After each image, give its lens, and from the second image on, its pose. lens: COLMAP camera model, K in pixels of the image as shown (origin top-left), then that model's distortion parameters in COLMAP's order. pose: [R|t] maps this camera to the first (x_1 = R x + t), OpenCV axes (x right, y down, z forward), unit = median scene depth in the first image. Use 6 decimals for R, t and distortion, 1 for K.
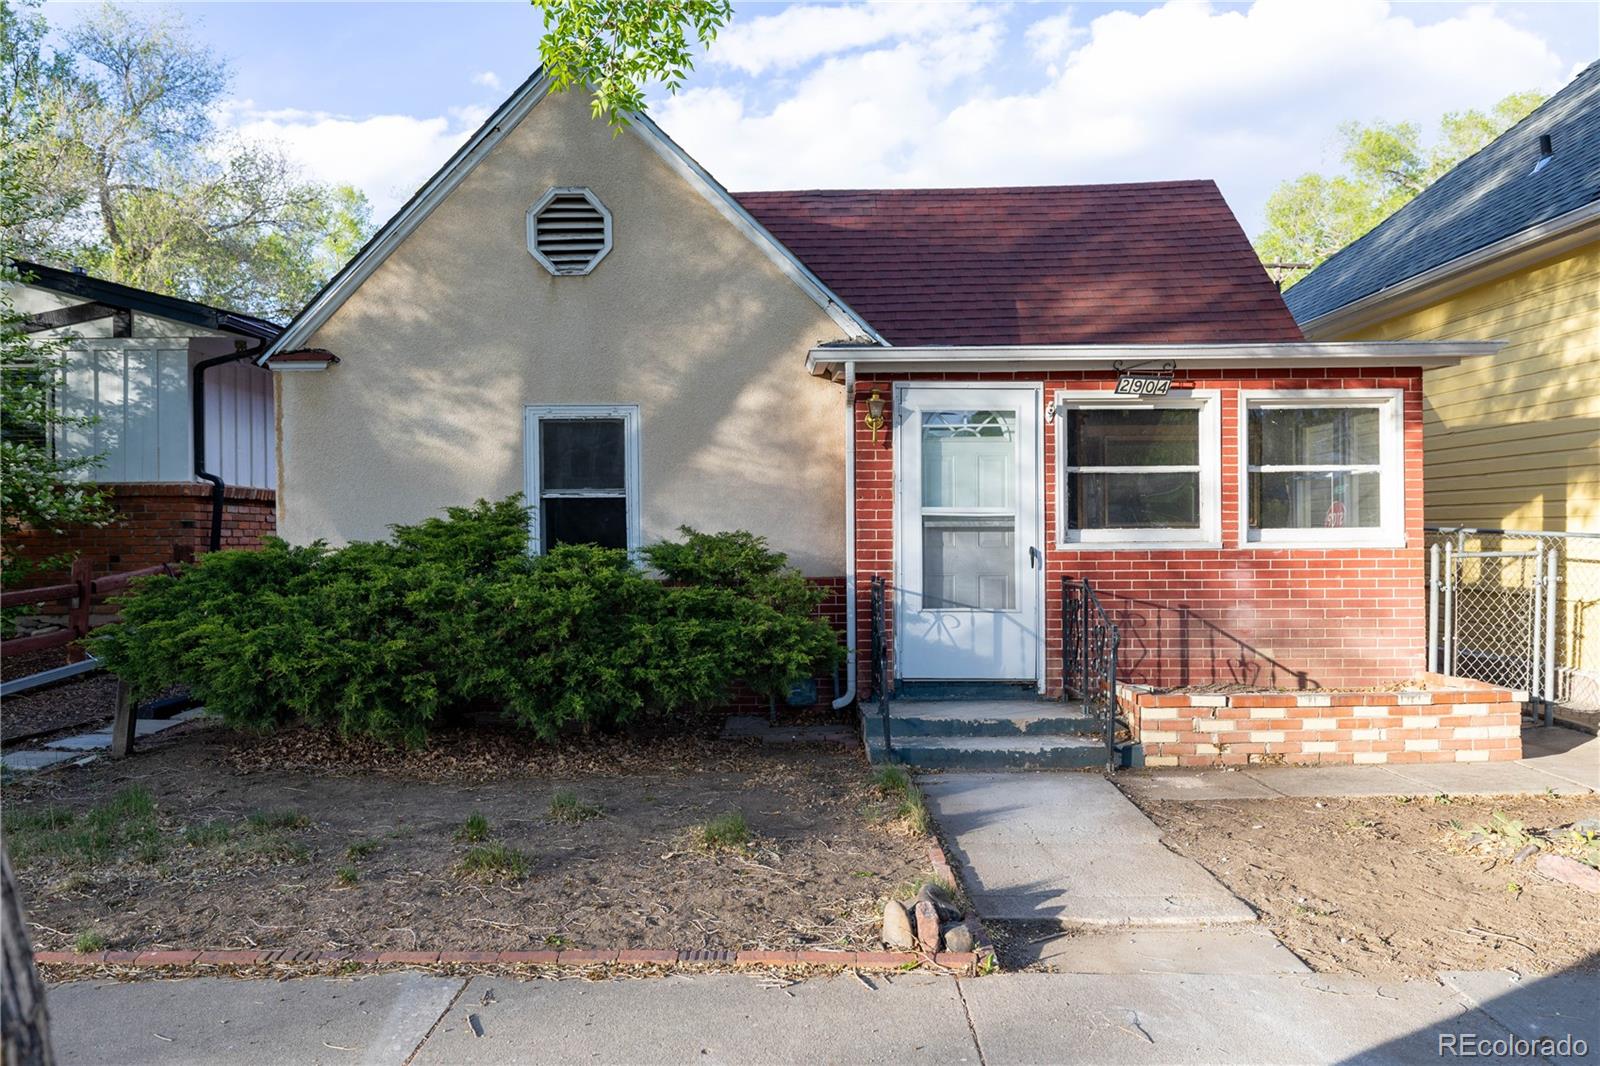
lens RADIAL K [[1140.2, 0, 800.0], [0, 1140.2, 533.0], [0, 0, 1]] dist [-0.000962, -0.001946]
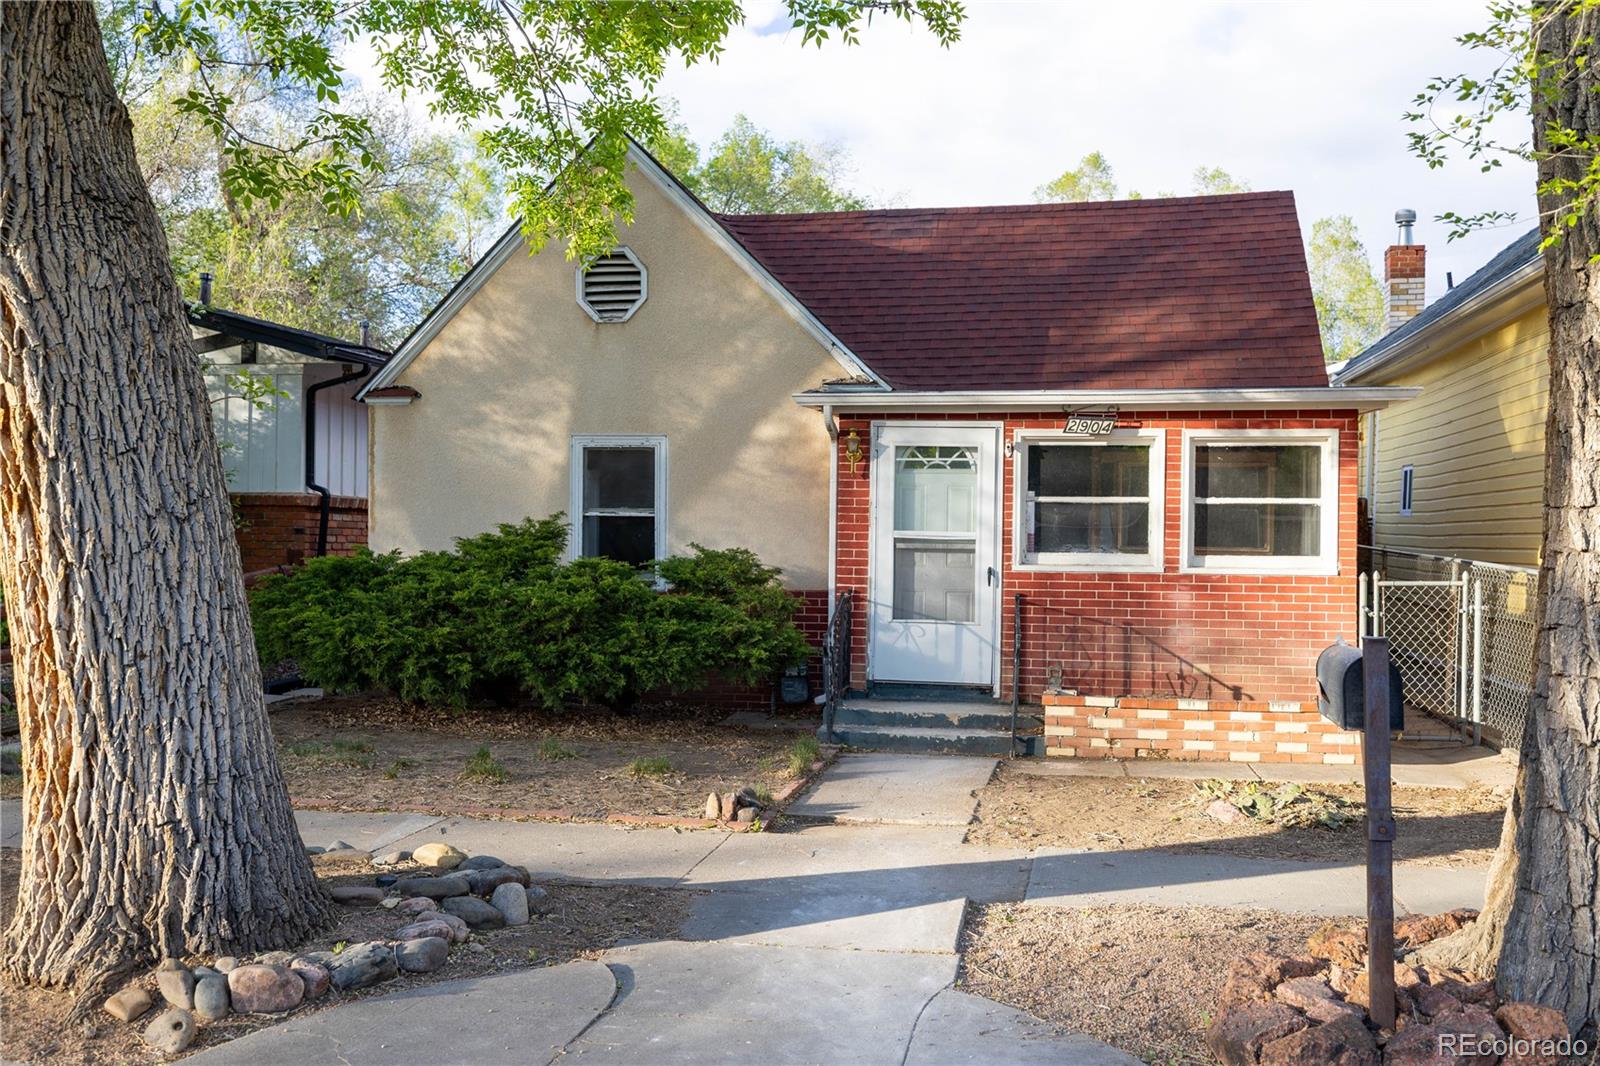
lens RADIAL K [[1533.8, 0, 800.0], [0, 1533.8, 533.0], [0, 0, 1]] dist [-0.004636, 0.001483]
pose [[0.984042, 0.017786, -0.177047, 0.285215], [-0.018639, 0.999821, -0.003157, -0.013472], [0.176959, 0.006406, 0.984197, -0.527547]]
